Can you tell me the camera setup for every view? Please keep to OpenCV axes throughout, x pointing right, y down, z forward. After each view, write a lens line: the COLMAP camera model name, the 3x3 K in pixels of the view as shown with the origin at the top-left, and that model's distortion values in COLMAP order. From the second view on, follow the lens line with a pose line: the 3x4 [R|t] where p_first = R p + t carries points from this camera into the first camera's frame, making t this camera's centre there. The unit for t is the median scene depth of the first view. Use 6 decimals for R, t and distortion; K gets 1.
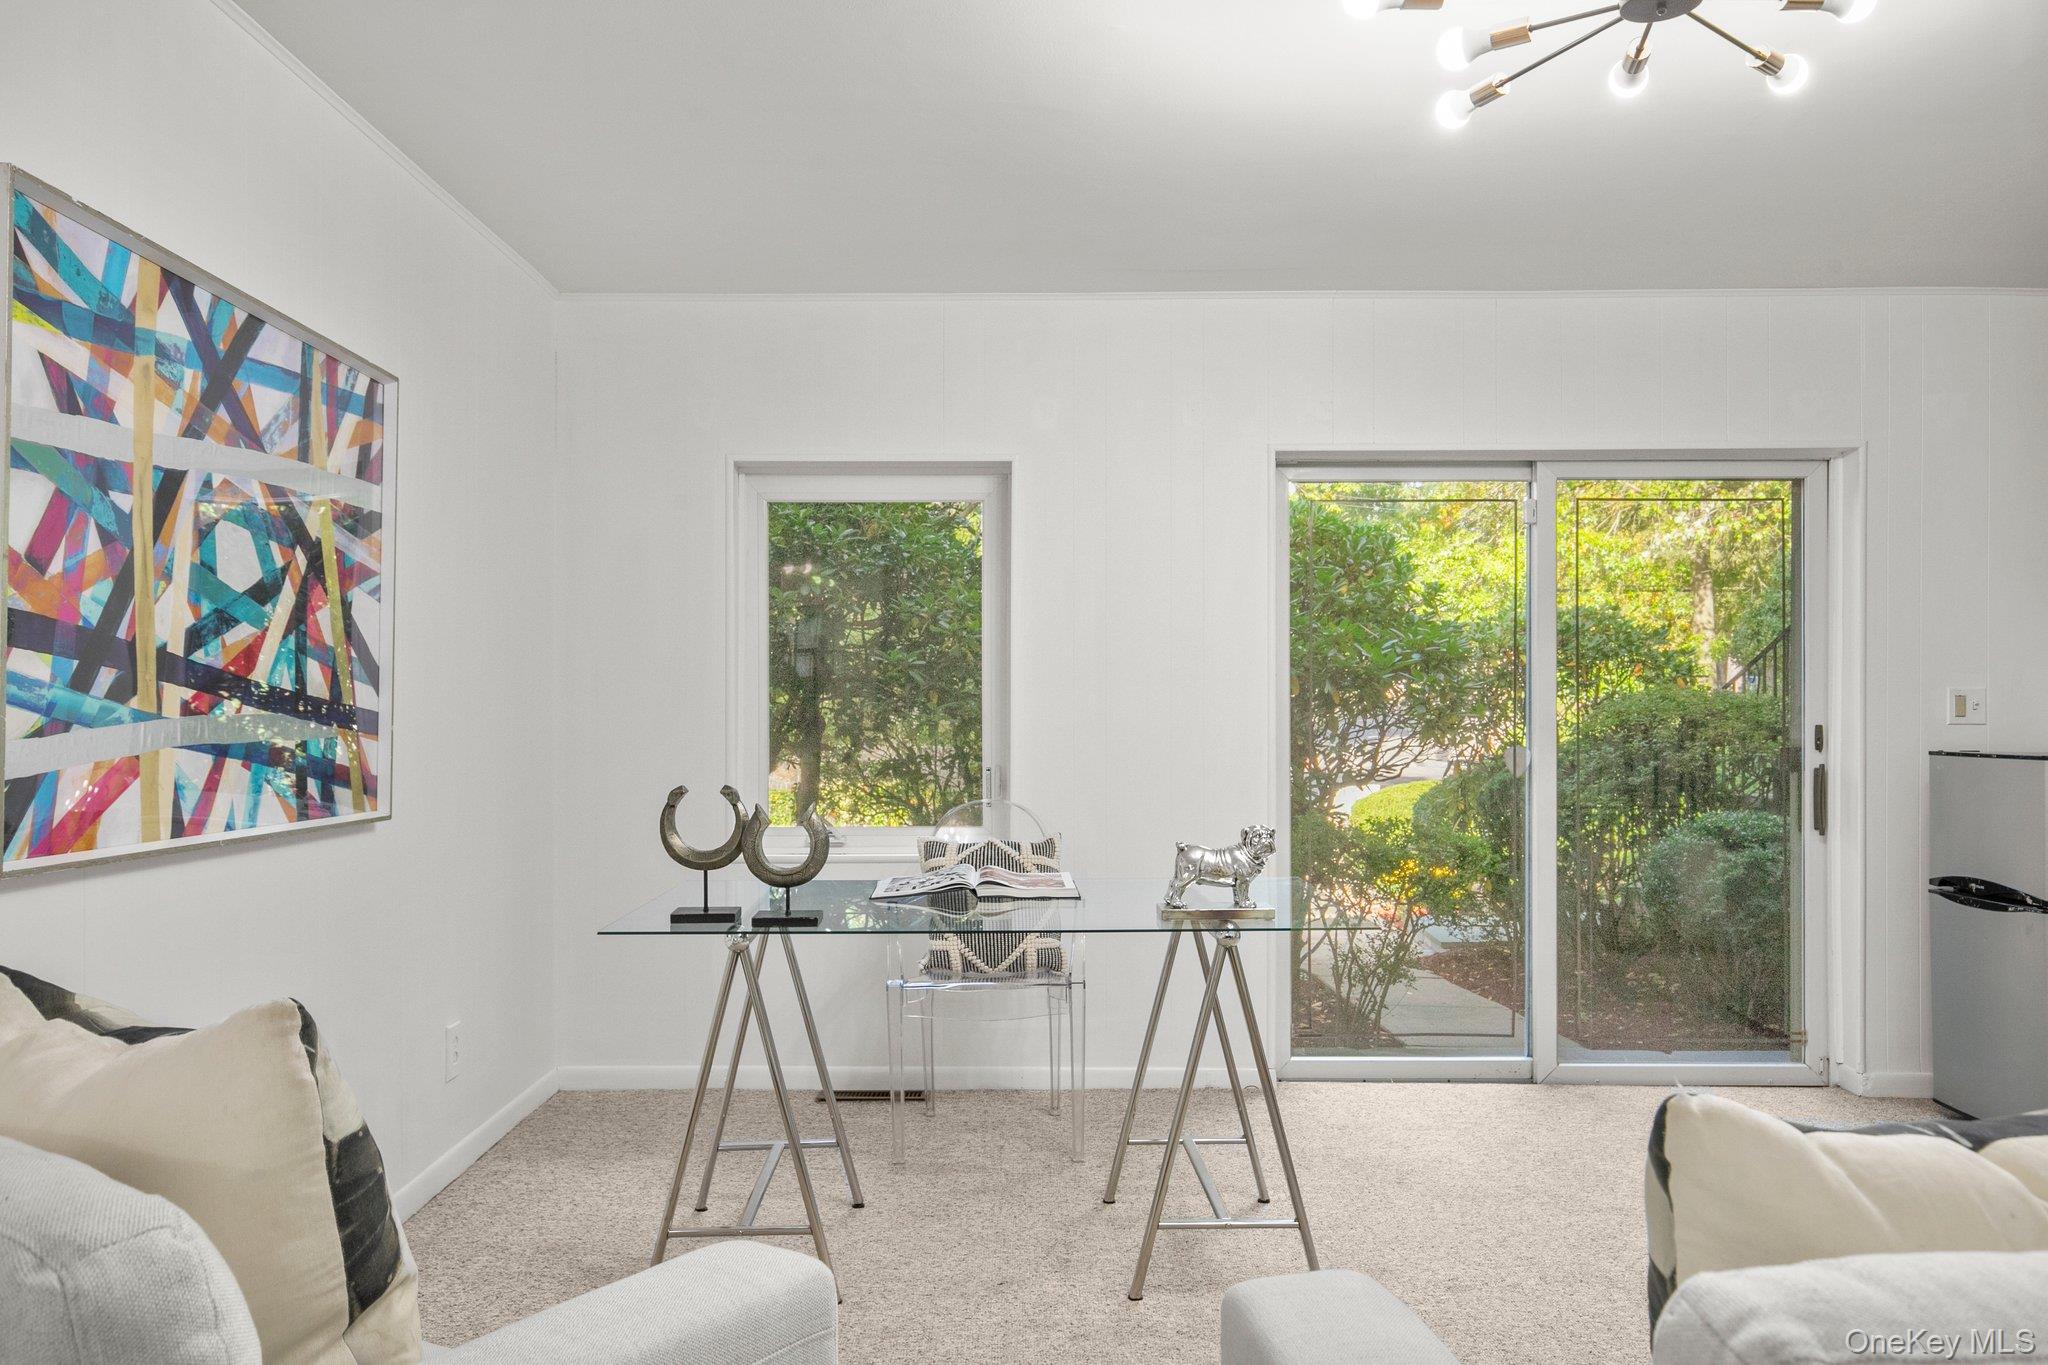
lens RADIAL K [[1437.0, 0, 1024.0], [0, 1437.0, 682.5], [0, 0, 1]] dist [0.055826, -0.019864]
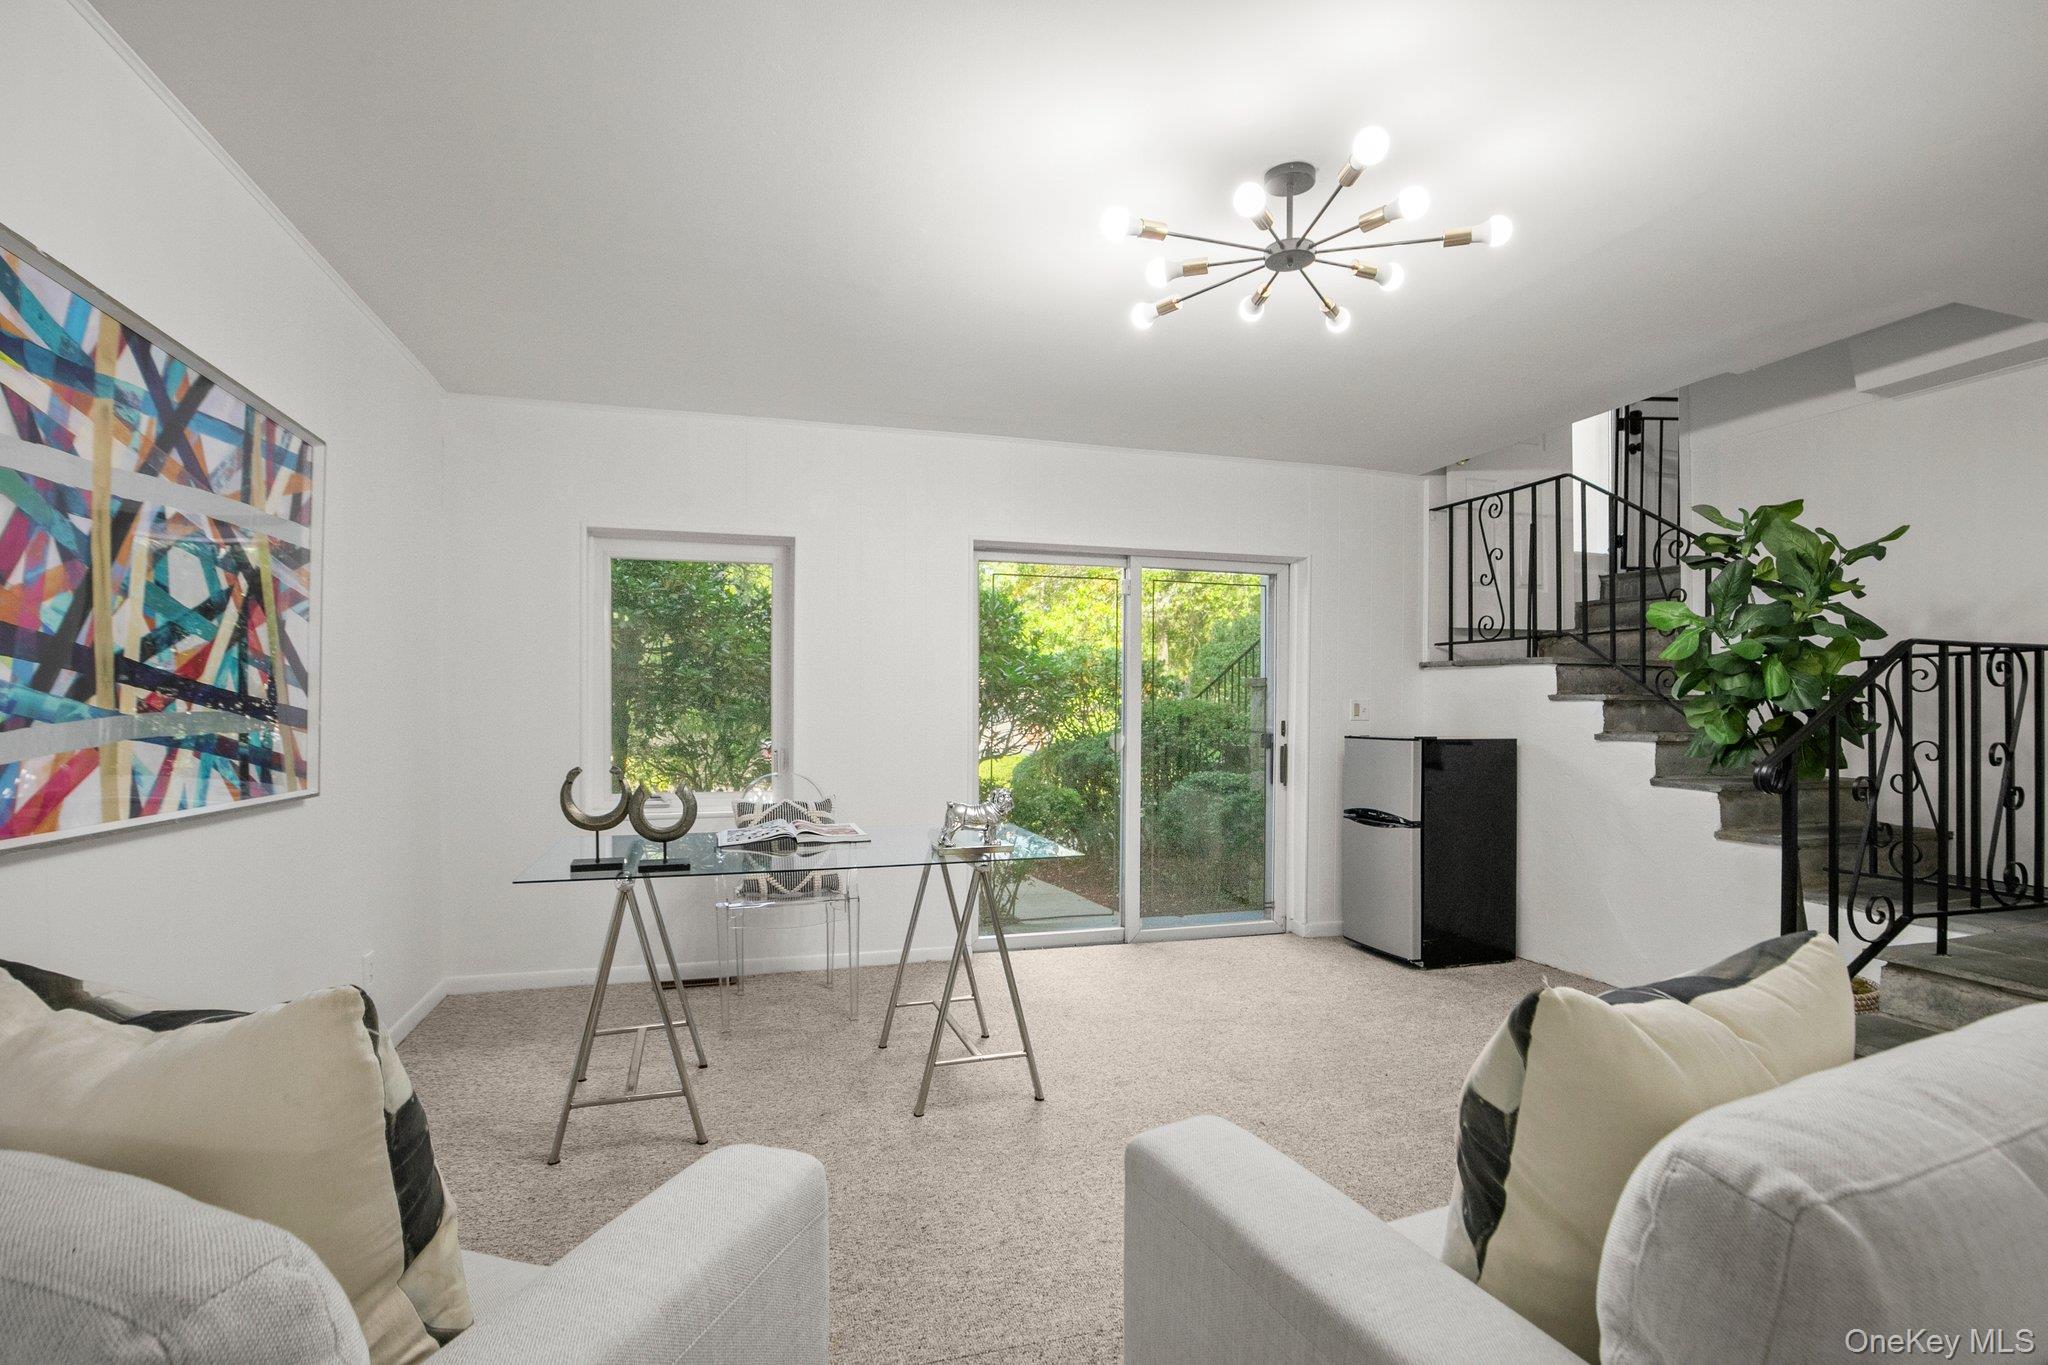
lens RADIAL K [[931.4, 0, 1016.6], [0, 931.4, 706.4], [0, 0, 1]] dist [-0.000950, -0.000347]
pose [[0.965309, 0.004716, 0.261068, -0.075622], [-0.008582, 0.999870, 0.013670, 0.001259], [-0.260969, -0.015436, 0.965224, 0.081507]]
